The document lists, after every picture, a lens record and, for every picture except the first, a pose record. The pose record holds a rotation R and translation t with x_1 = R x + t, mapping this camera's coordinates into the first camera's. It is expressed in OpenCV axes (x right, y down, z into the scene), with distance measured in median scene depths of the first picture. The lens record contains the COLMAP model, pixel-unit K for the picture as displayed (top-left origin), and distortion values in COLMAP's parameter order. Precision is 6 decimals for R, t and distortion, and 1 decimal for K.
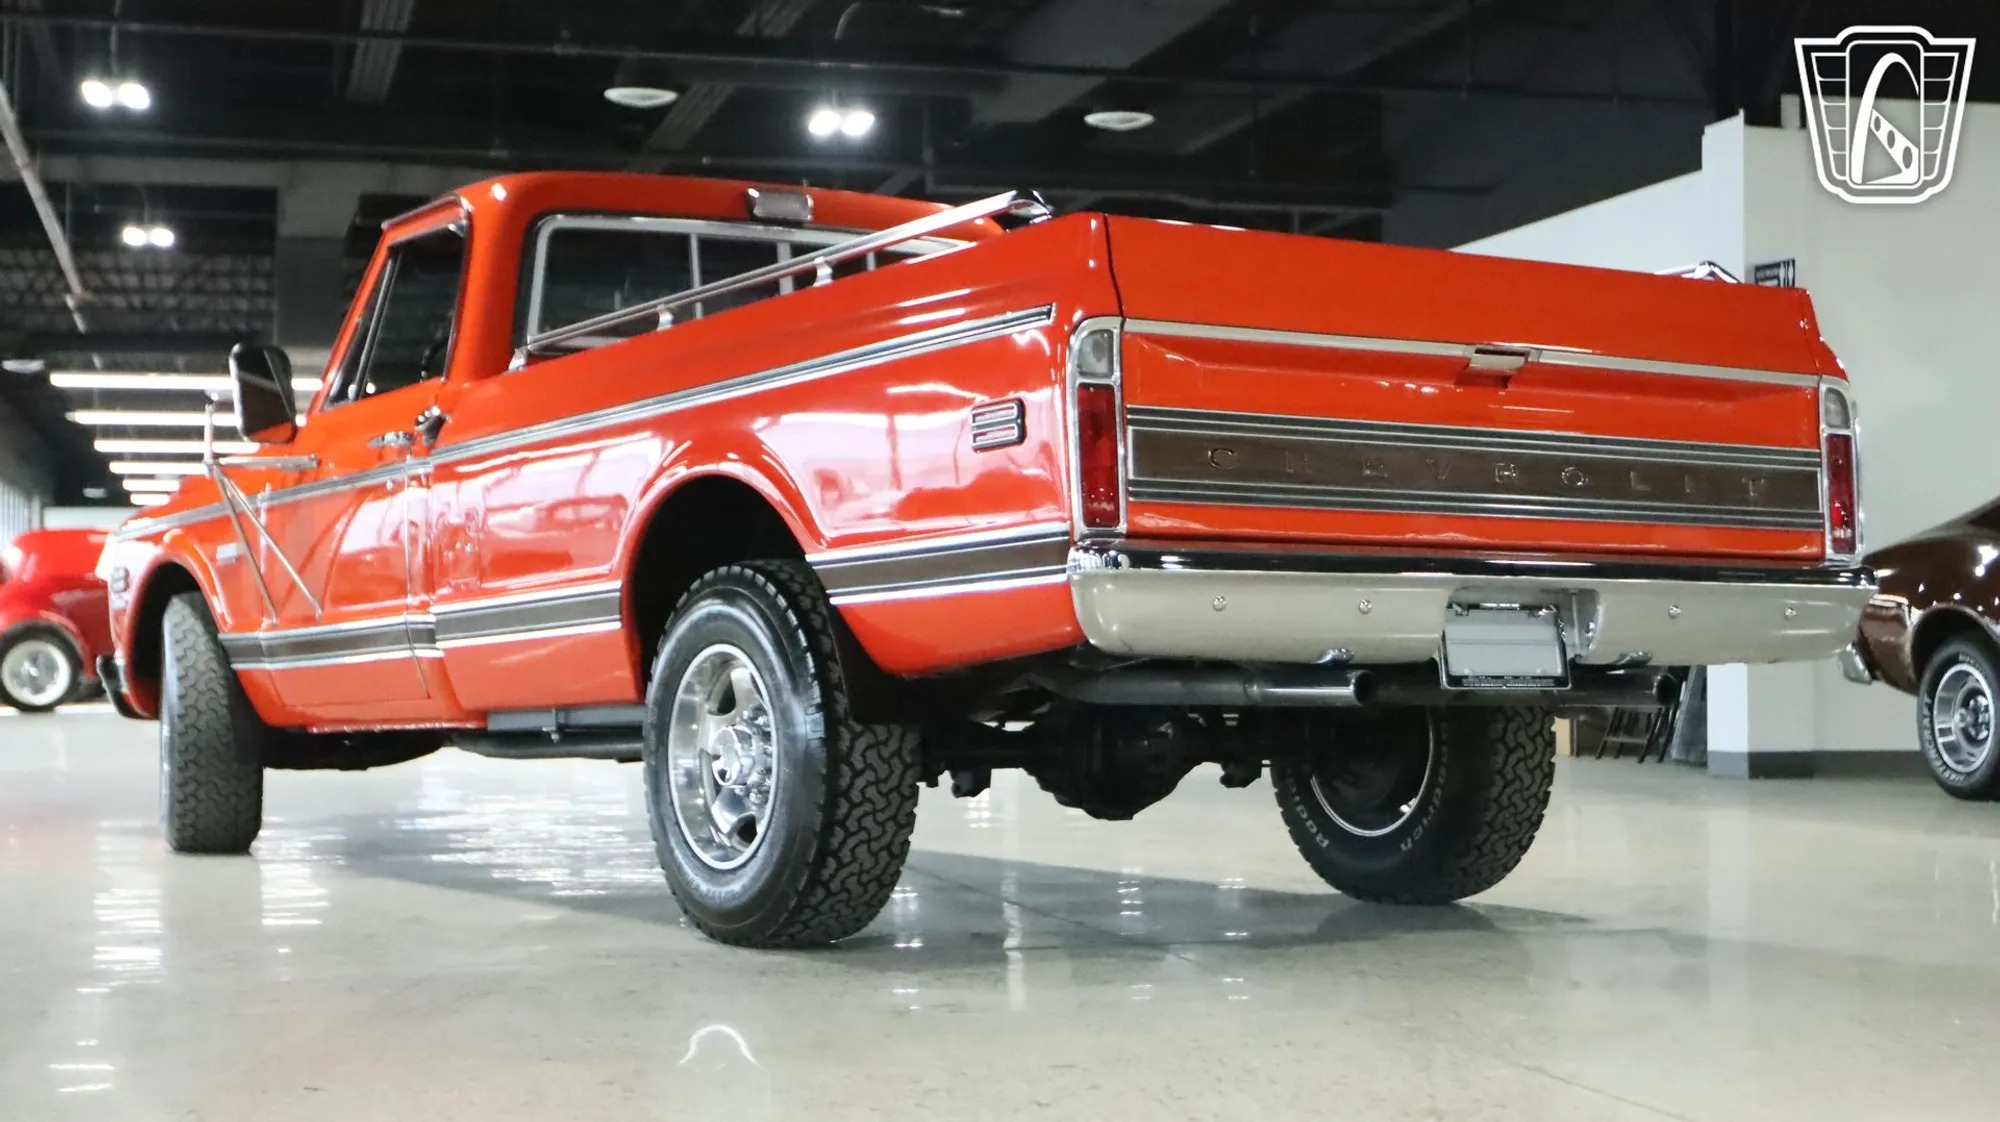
lens RADIAL K [[3041.9, 0, 1000.0], [0, 3041.9, 561.0], [0, 0, 1]] dist [0.001668, 0.137877]
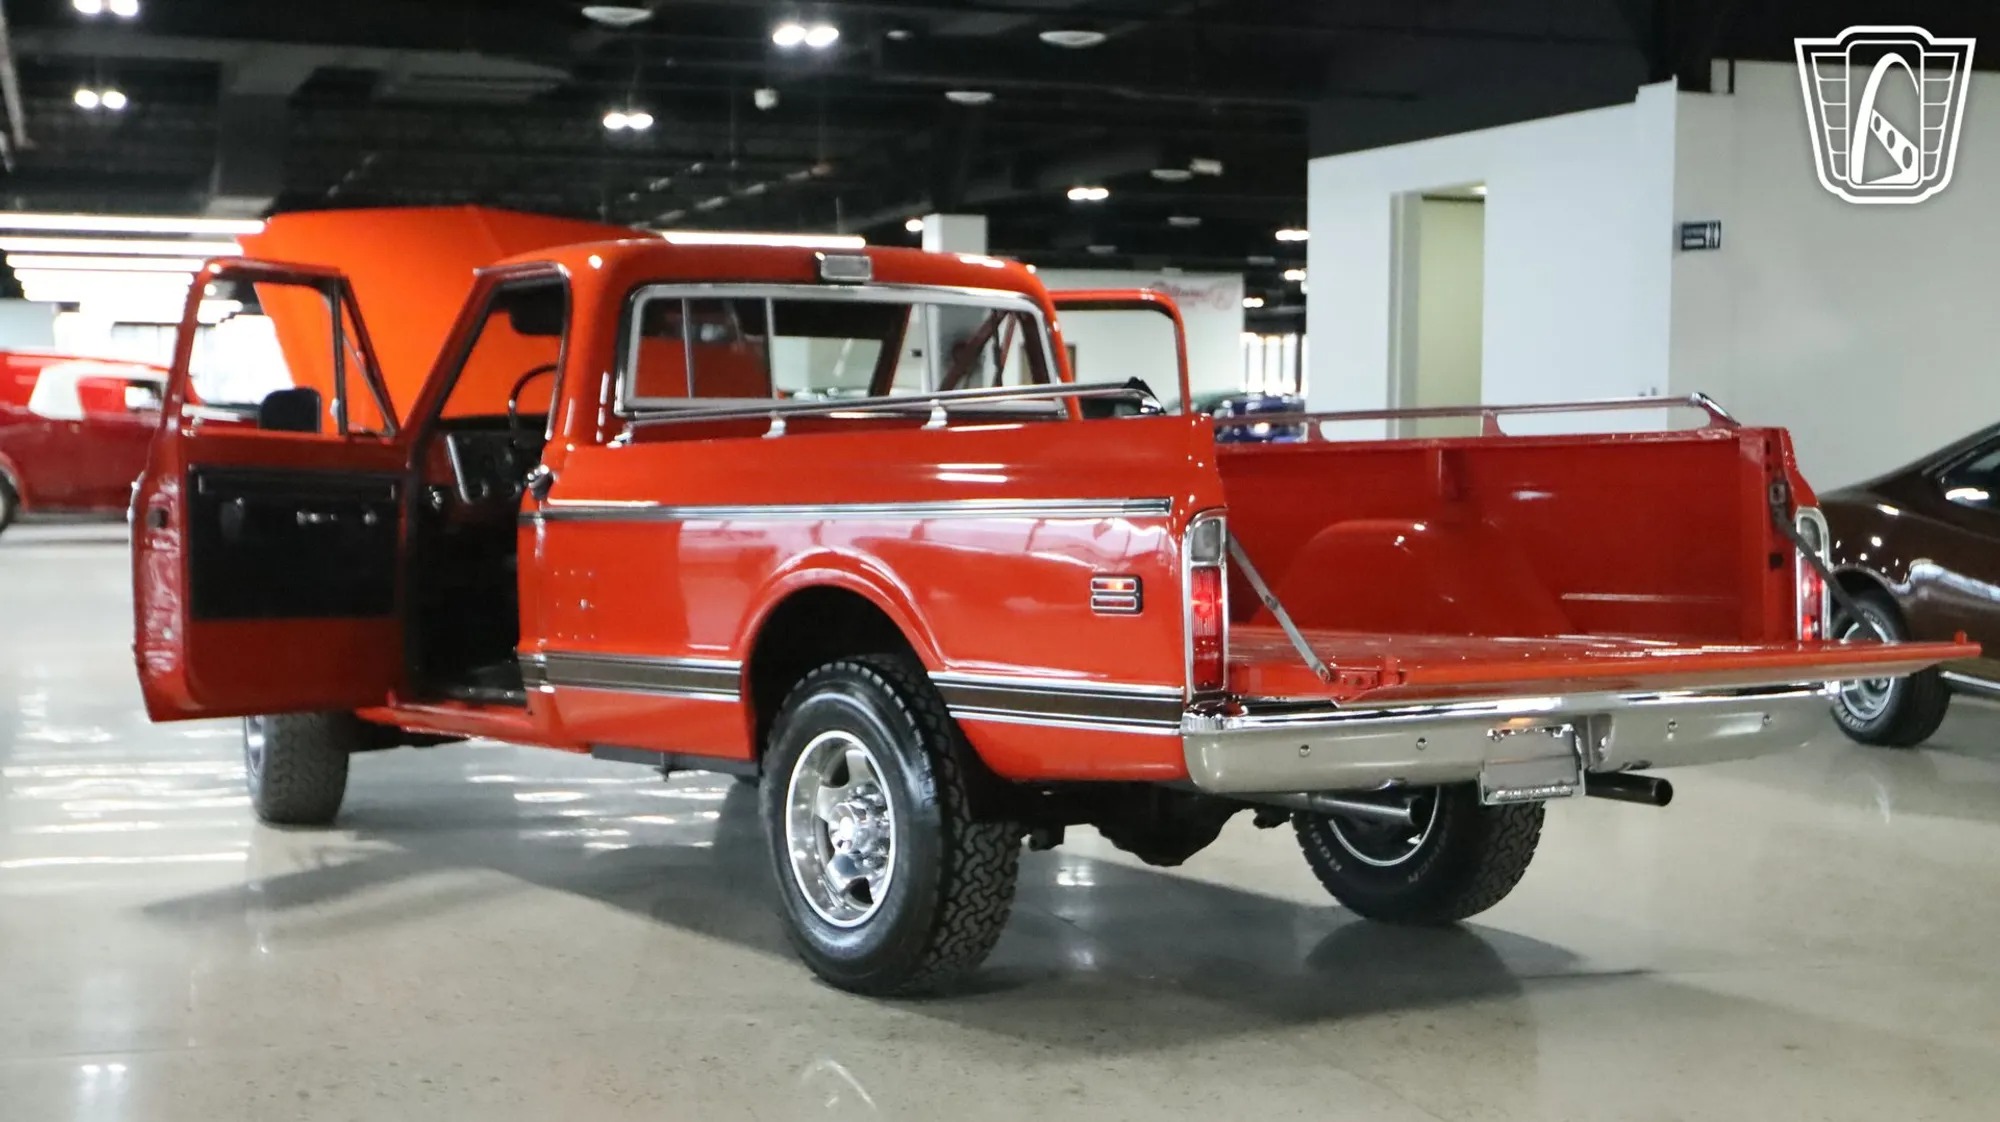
lens RADIAL K [[3046.0, 0, 1000.0], [0, 3046.0, 561.0], [0, 0, 1]] dist [0.027248, -0.094643]
pose [[0.998801, 0.011651, 0.047556, -0.086125], [-0.015417, 0.996706, 0.079618, -0.127043], [-0.046472, -0.080255, 0.995690, -0.136250]]
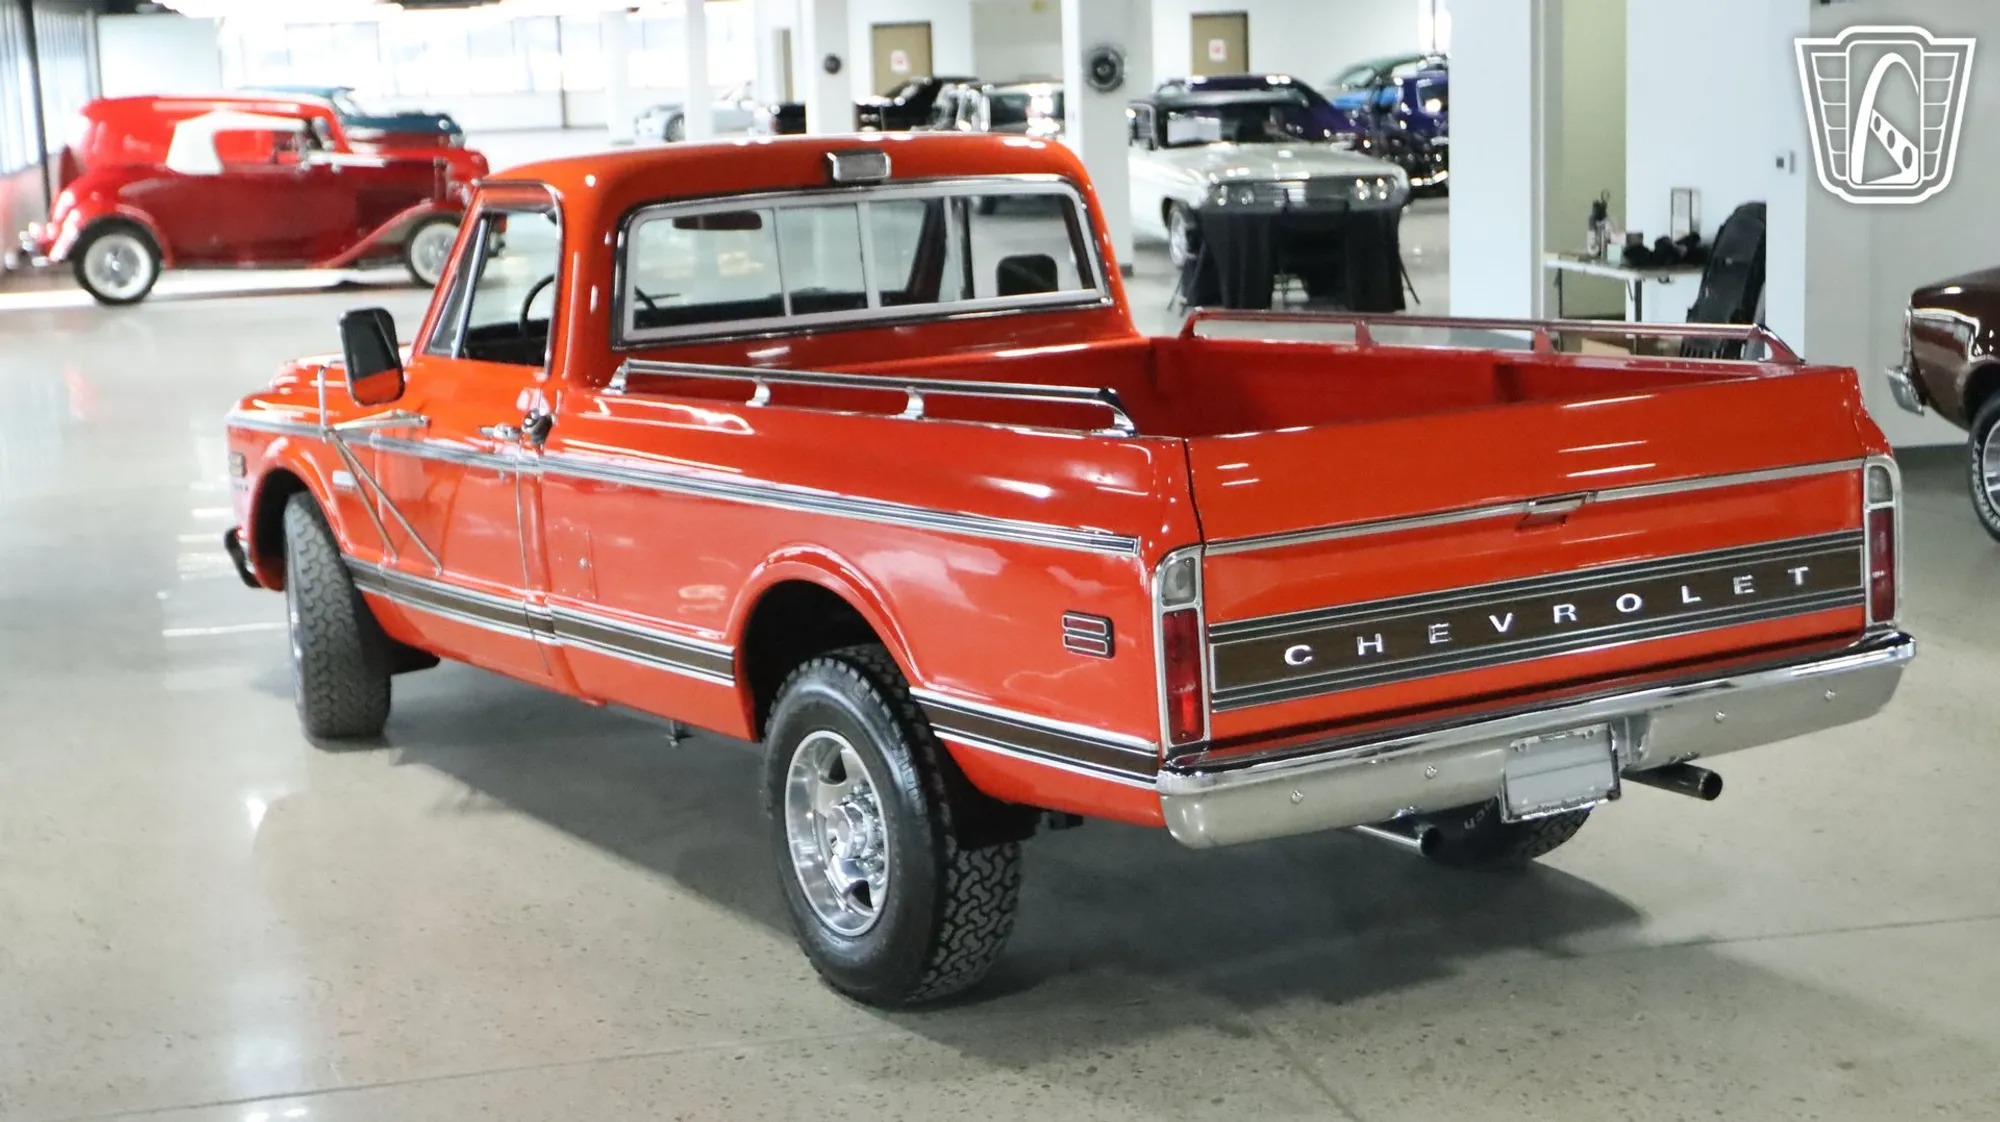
lens RADIAL K [[3041.9, 0, 1000.0], [0, 3041.9, 561.0], [0, 0, 1]] dist [0.001668, 0.137877]
pose [[0.999413, -0.025396, -0.022992, -0.005587], [0.029468, 0.979568, 0.198944, -0.242087], [0.017470, -0.199505, 0.979741, -0.041391]]
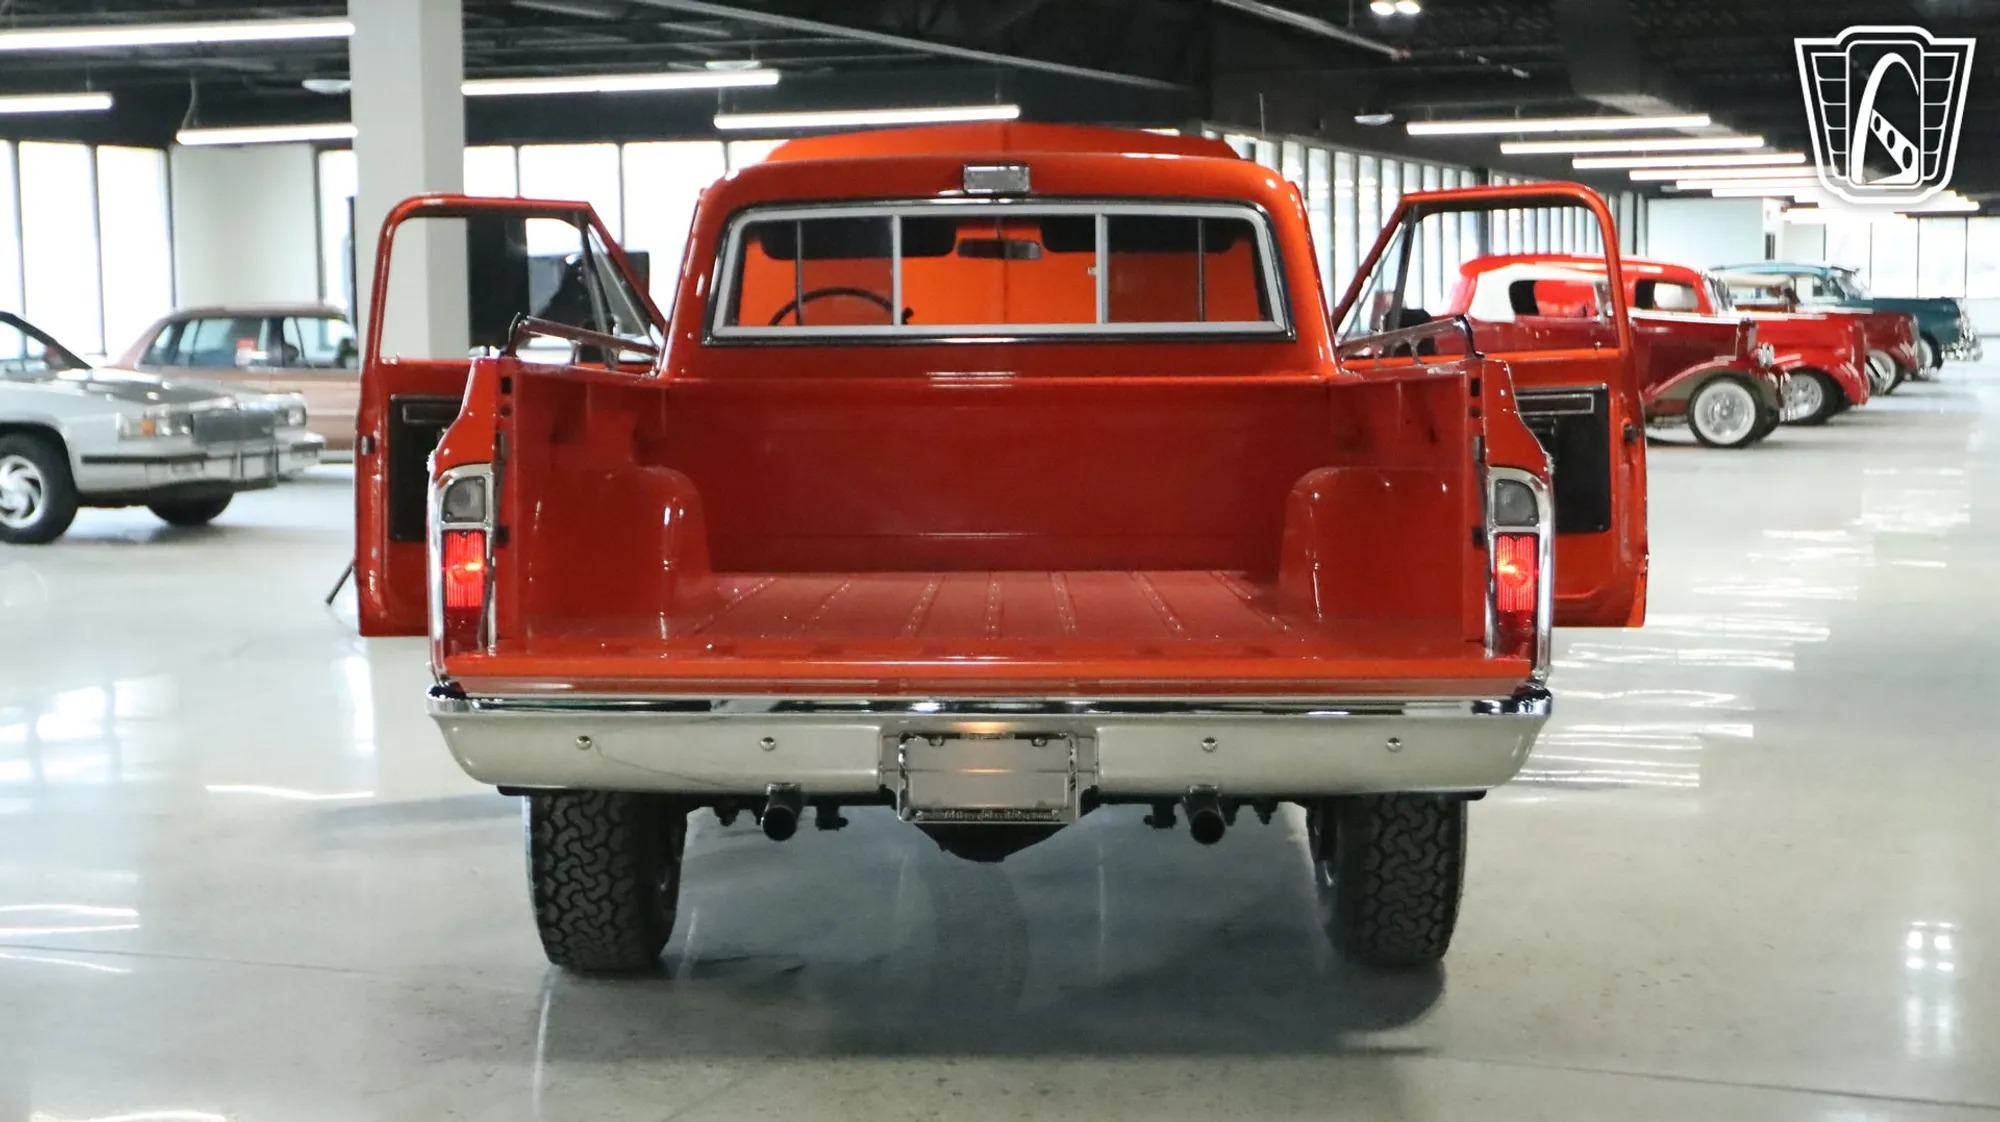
lens RADIAL K [[3046.0, 0, 1000.0], [0, 3046.0, 561.0], [0, 0, 1]] dist [0.027248, -0.094643]
pose [[0.827401, 0.047102, -0.559633, 0.638987], [0.020411, 0.993296, 0.113778, -0.135163], [0.561241, -0.105563, 0.820893, 0.204130]]
